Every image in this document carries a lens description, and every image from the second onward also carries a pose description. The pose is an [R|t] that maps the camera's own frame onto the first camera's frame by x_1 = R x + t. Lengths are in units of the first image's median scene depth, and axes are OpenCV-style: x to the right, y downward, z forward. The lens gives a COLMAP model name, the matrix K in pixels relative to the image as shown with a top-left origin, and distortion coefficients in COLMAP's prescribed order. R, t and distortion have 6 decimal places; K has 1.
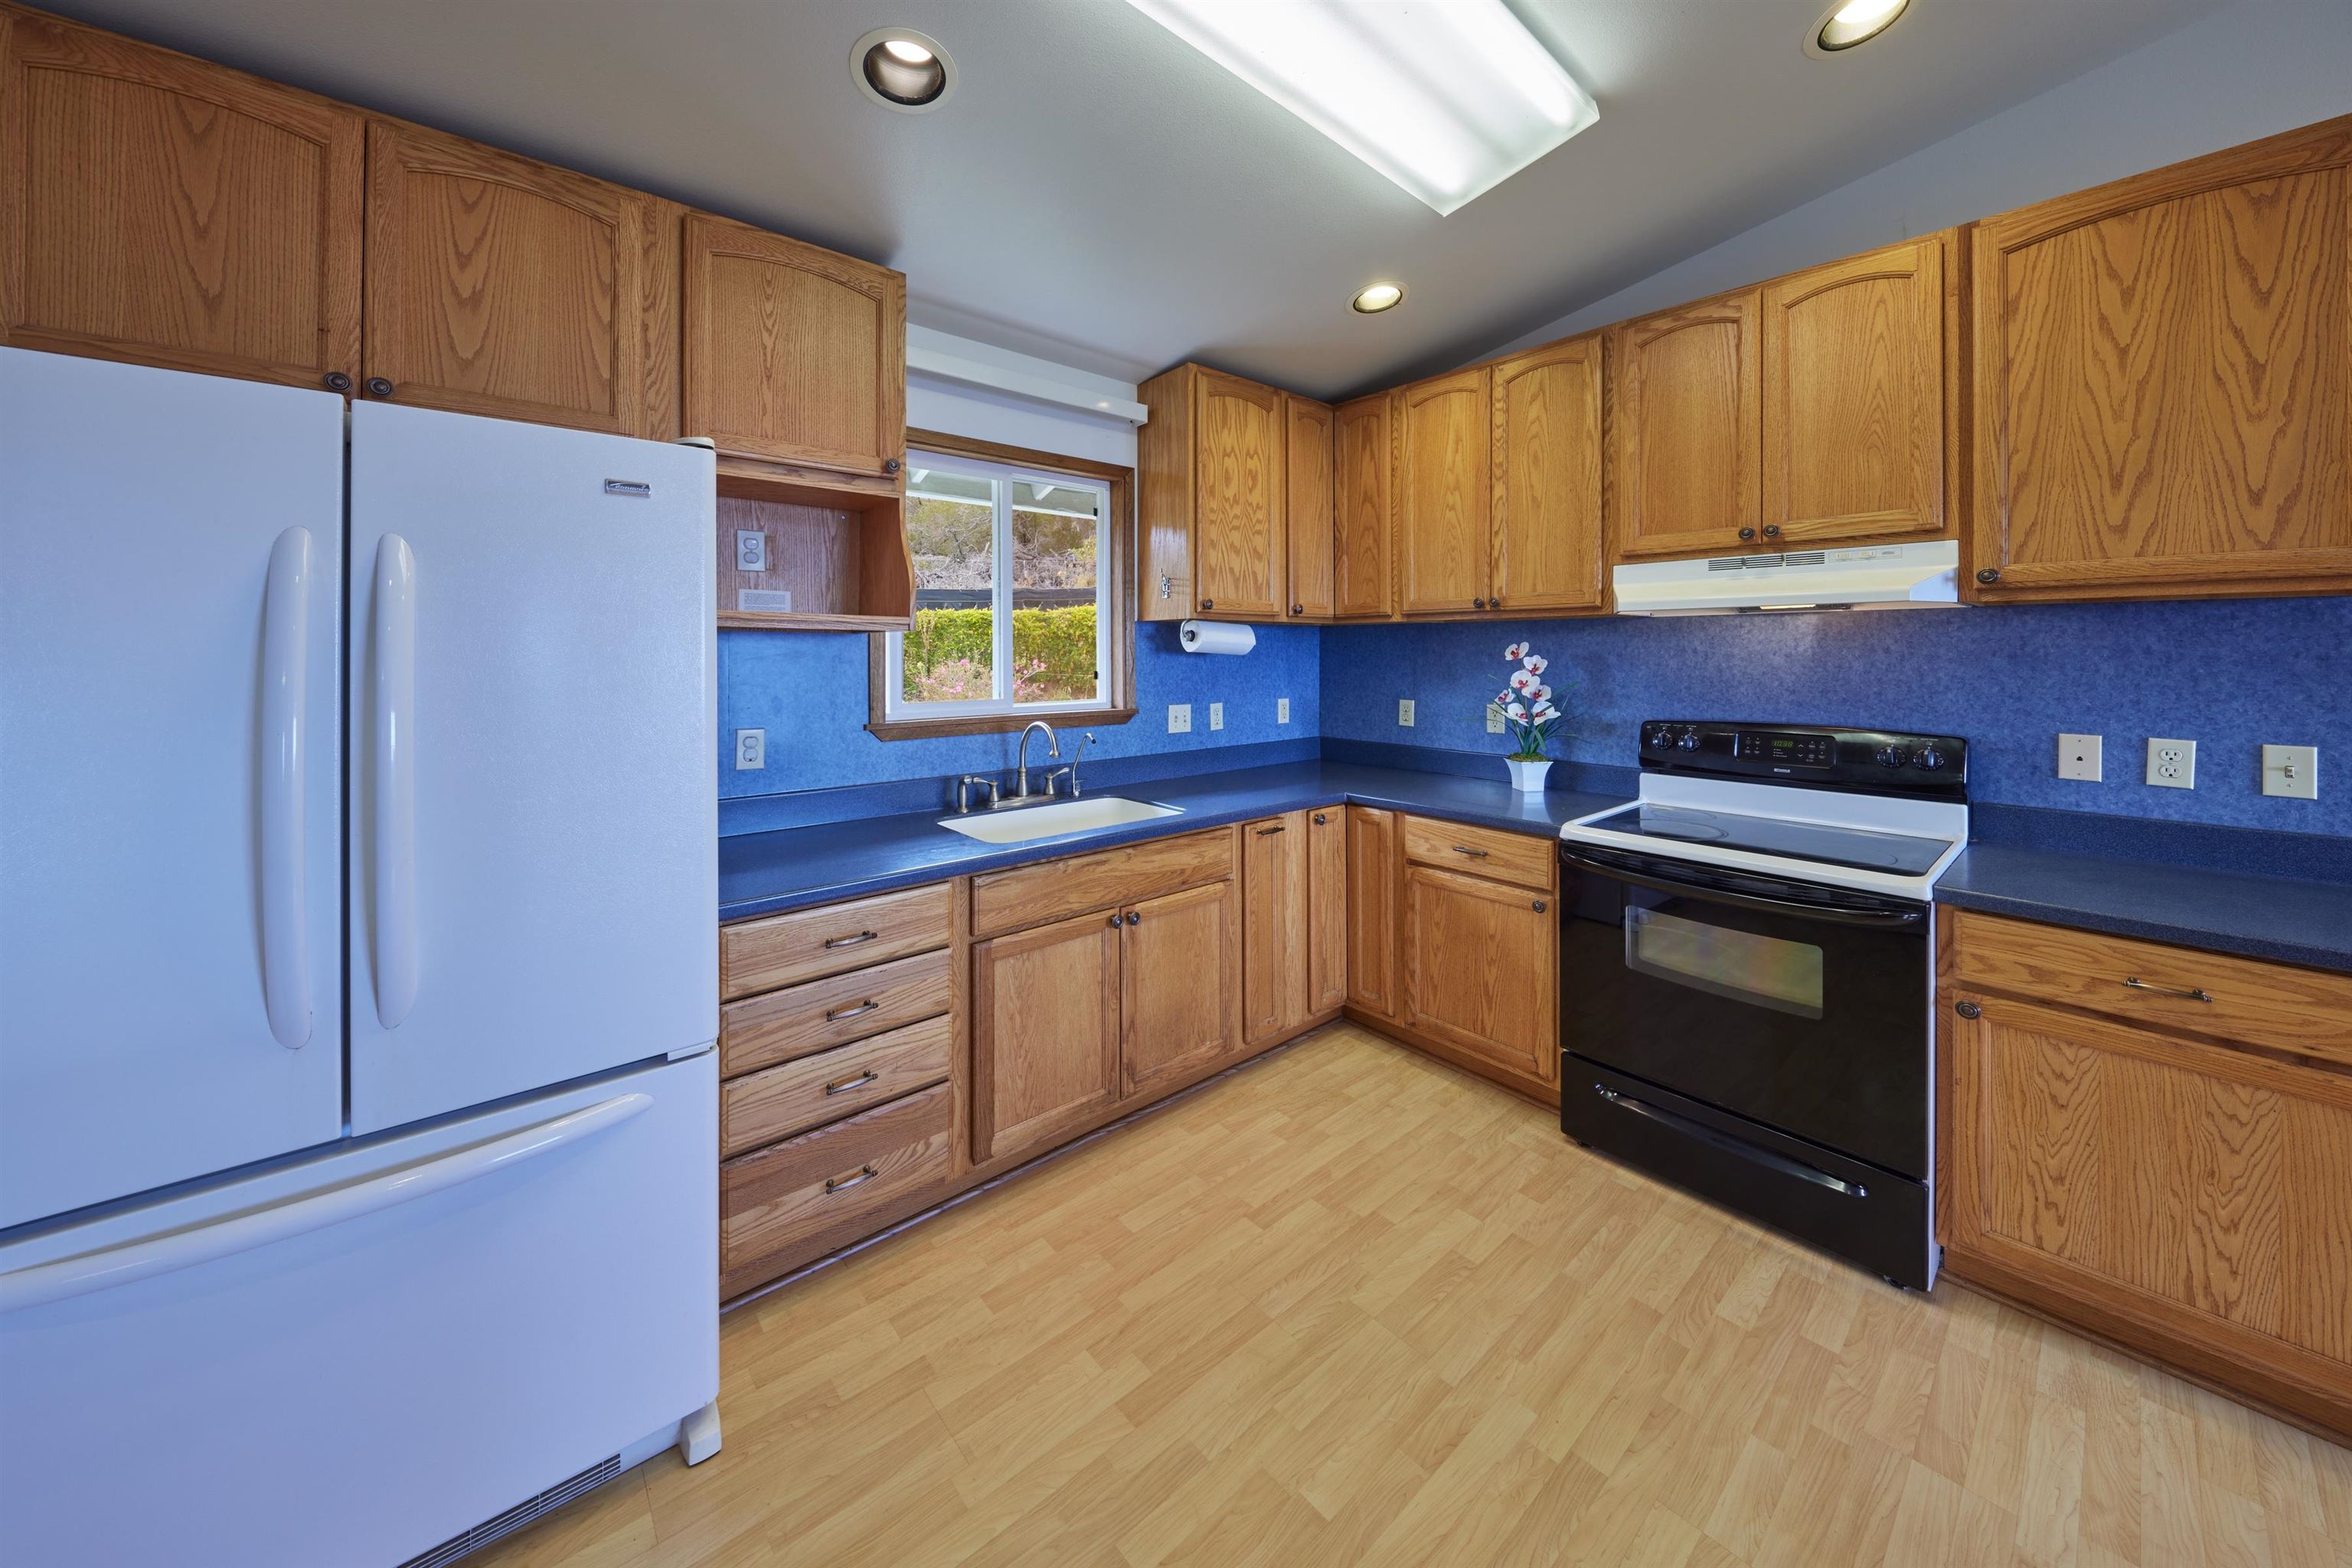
lens RADIAL K [[817.7, 0, 1217.8], [0, 817.7, 653.1], [0, 0, 1]] dist [-0.003396, -0.000485]
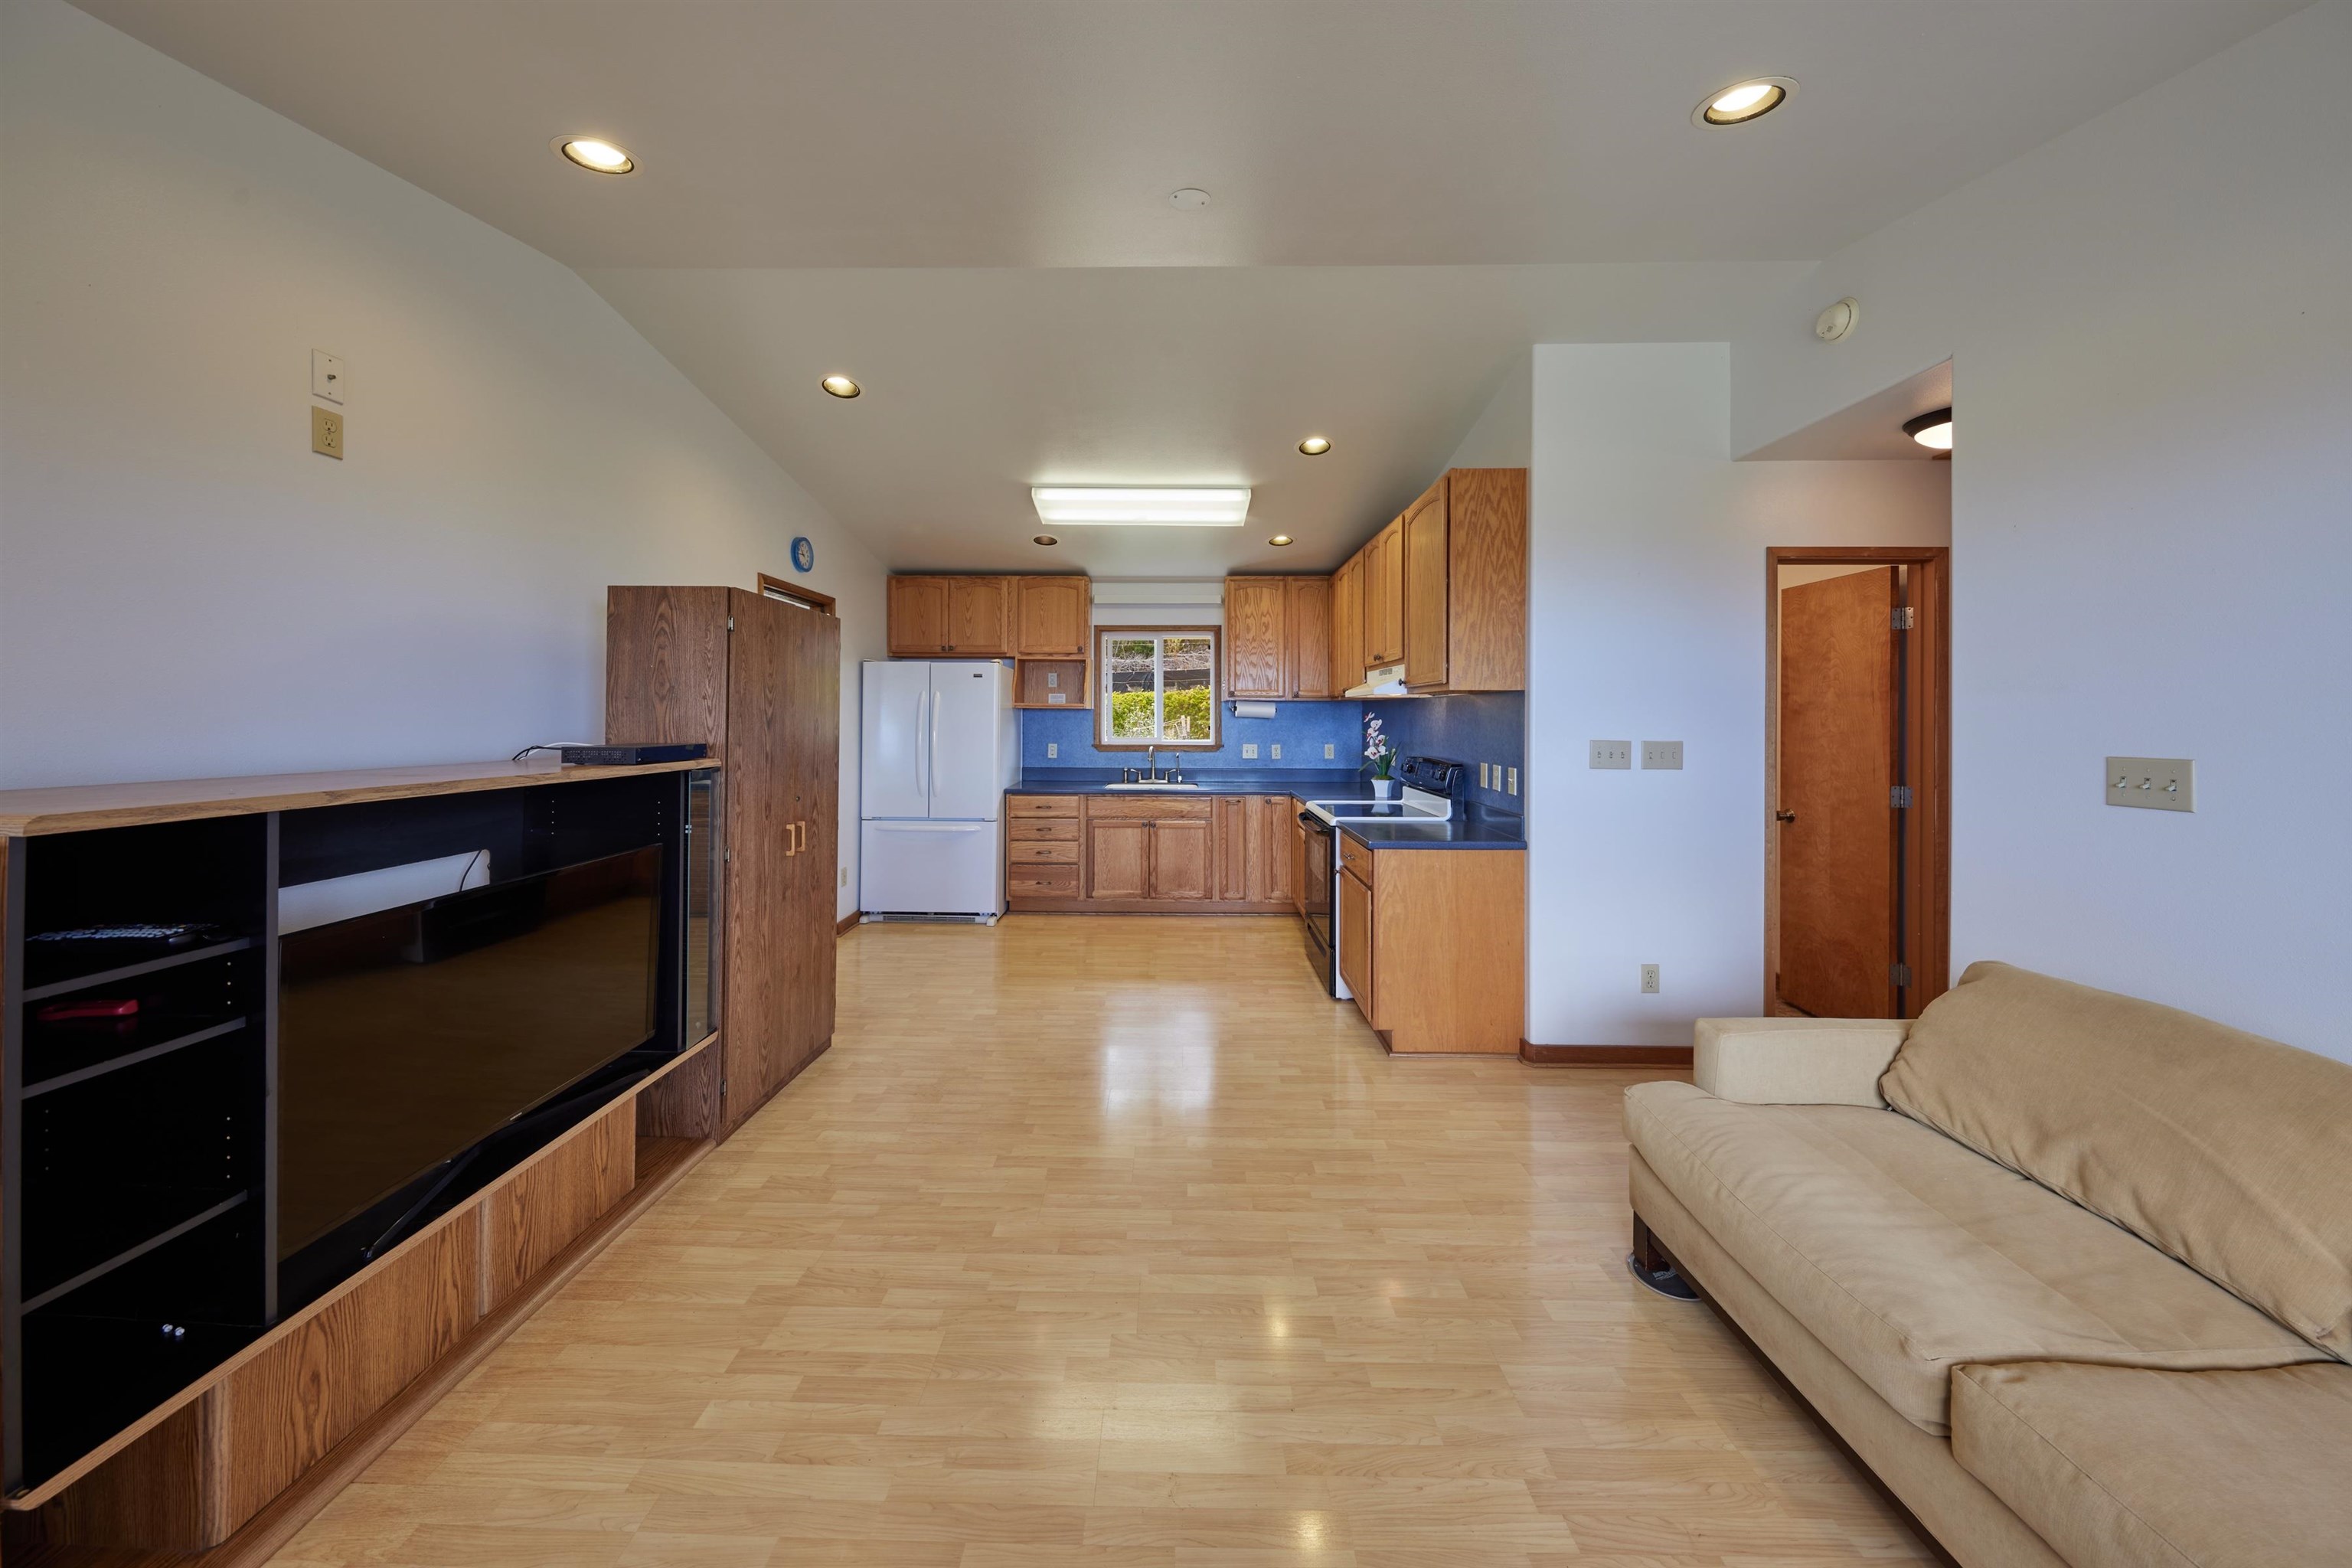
lens RADIAL K [[817.7, 0, 1166.9], [0, 817.7, 716.1], [0, 0, 1]] dist [-0.003396, -0.000485]
pose [[0.726479, 0.003714, -0.687178, 1.497085], [-0.002295, 0.999993, 0.002978, -0.009577], [0.687184, -0.000586, 0.726483, -0.701484]]
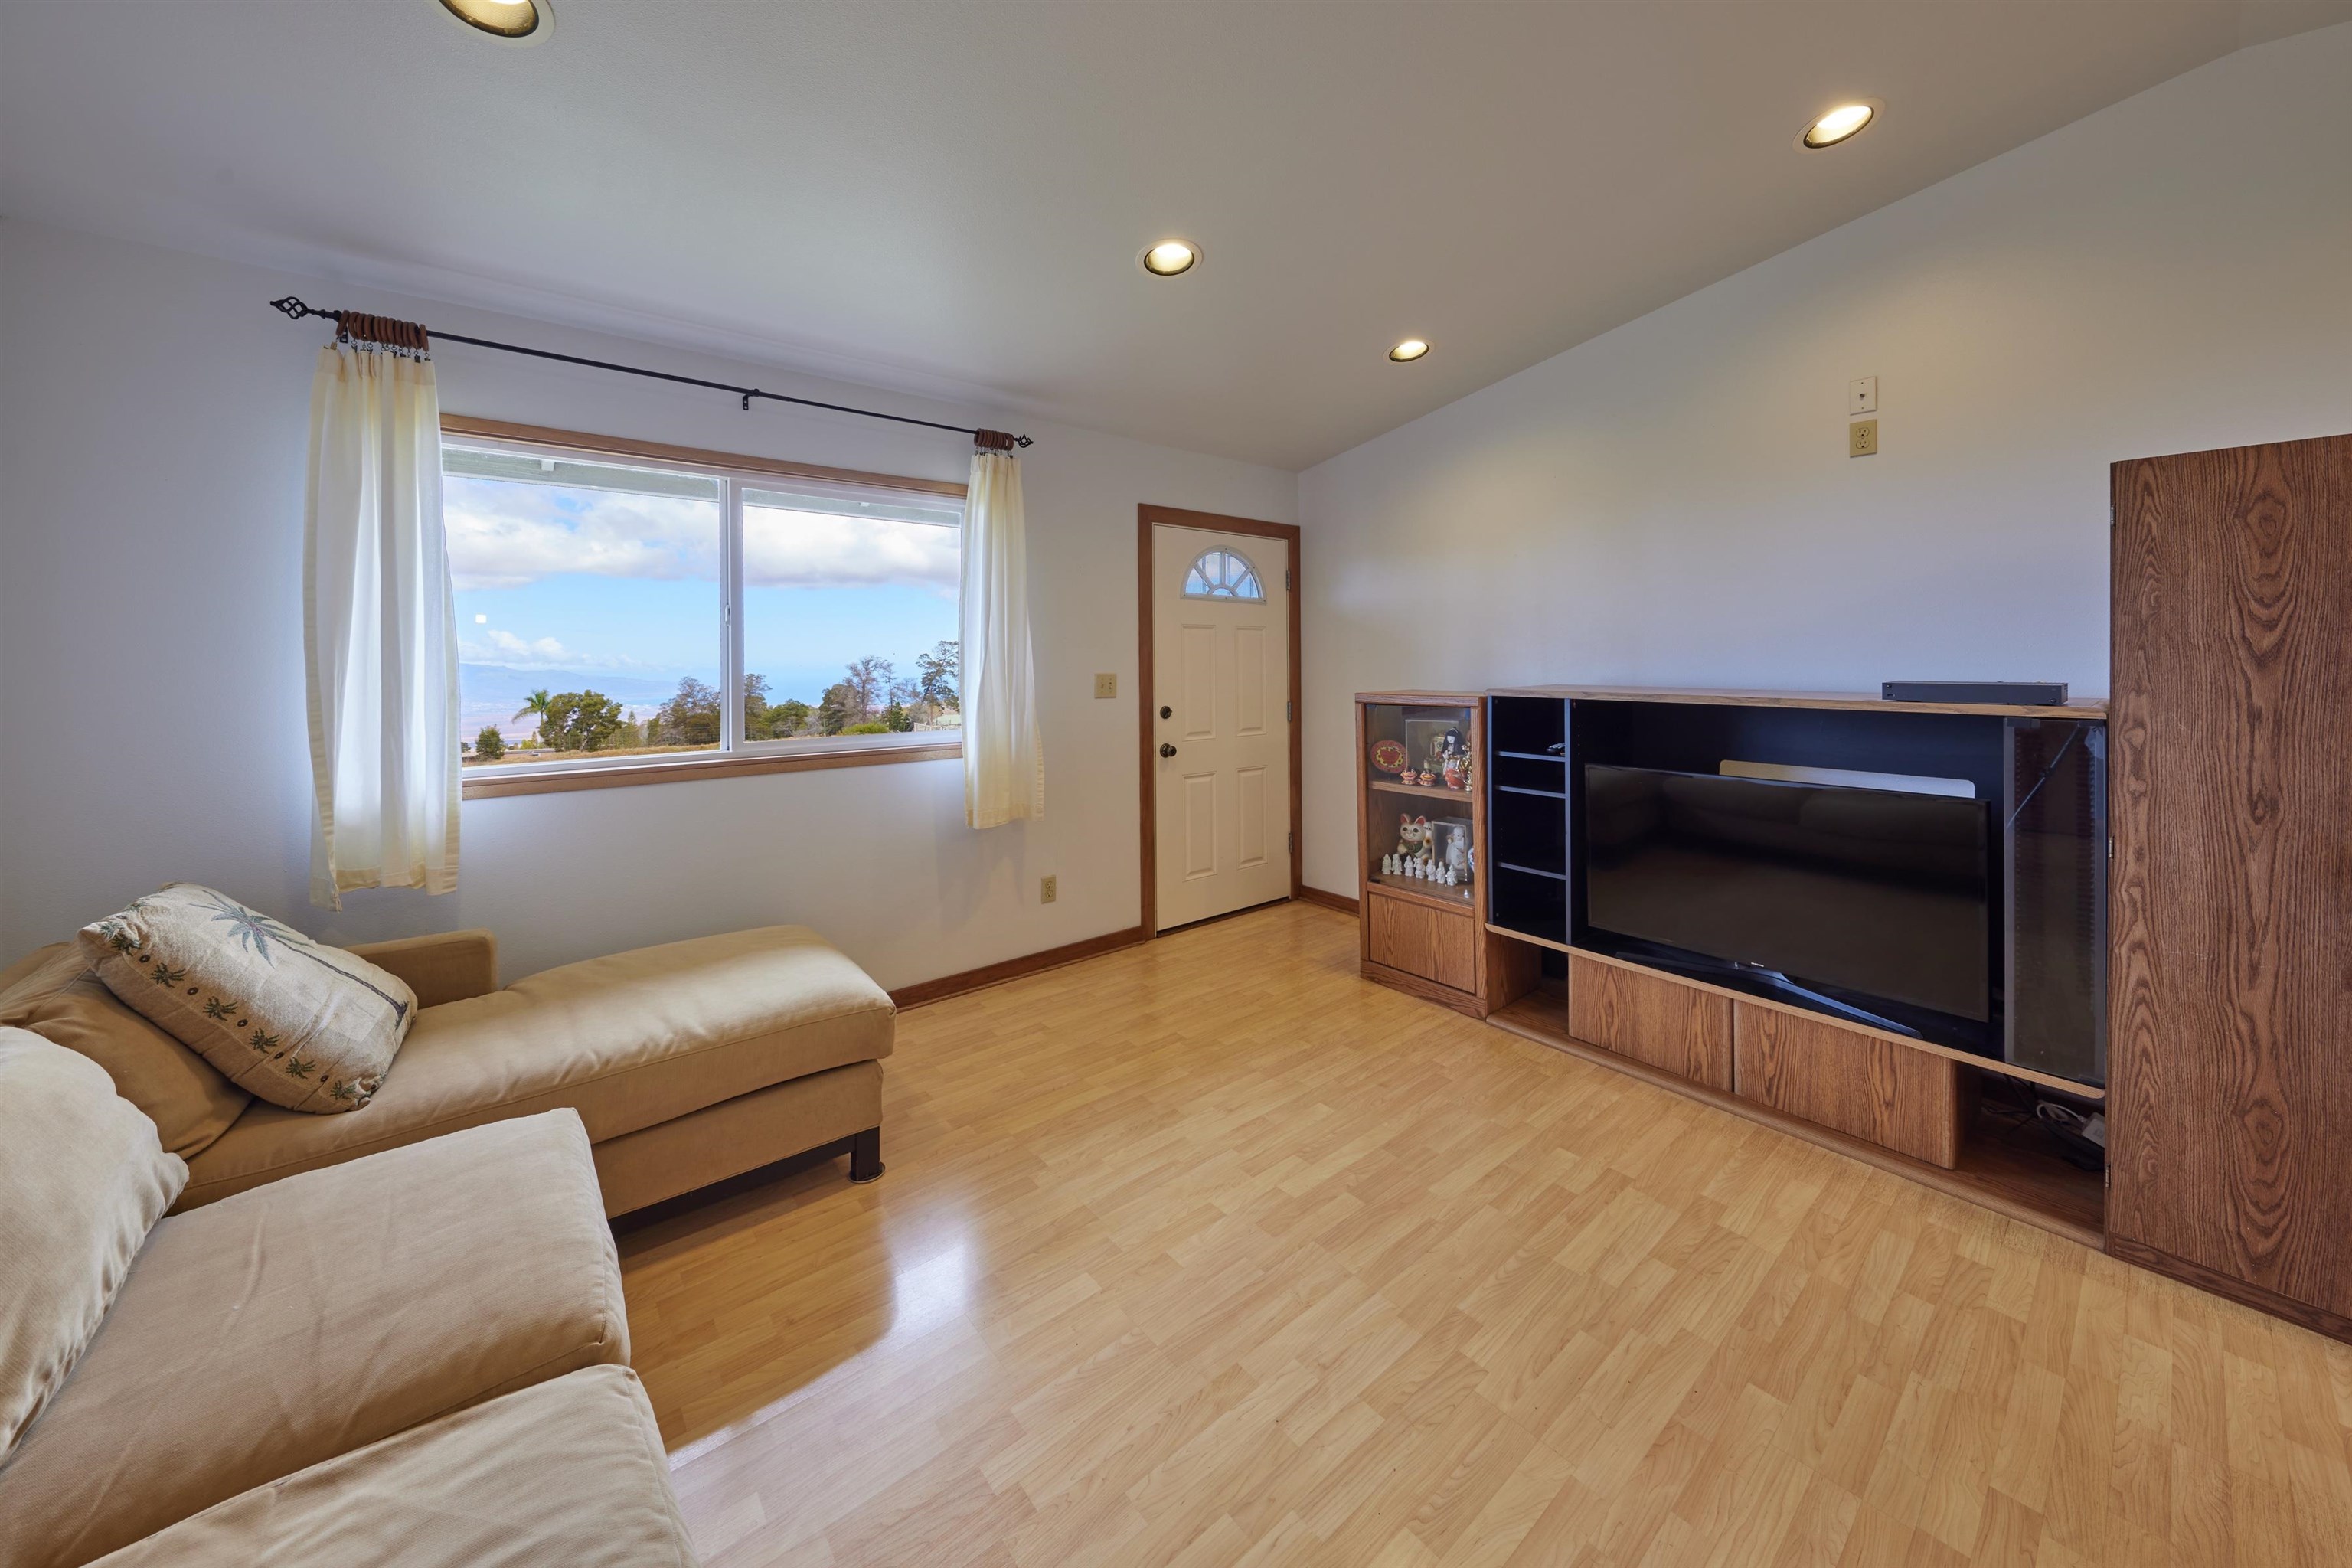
lens RADIAL K [[817.7, 0, 1216.5], [0, 817.7, 653.2], [0, 0, 1]] dist [-0.003396, -0.000485]
pose [[-0.999313, 0.008148, 0.036160, 1.130768], [0.007858, 0.999936, -0.008135, -0.000975], [-0.036224, -0.007845, -0.999313, 0.467785]]
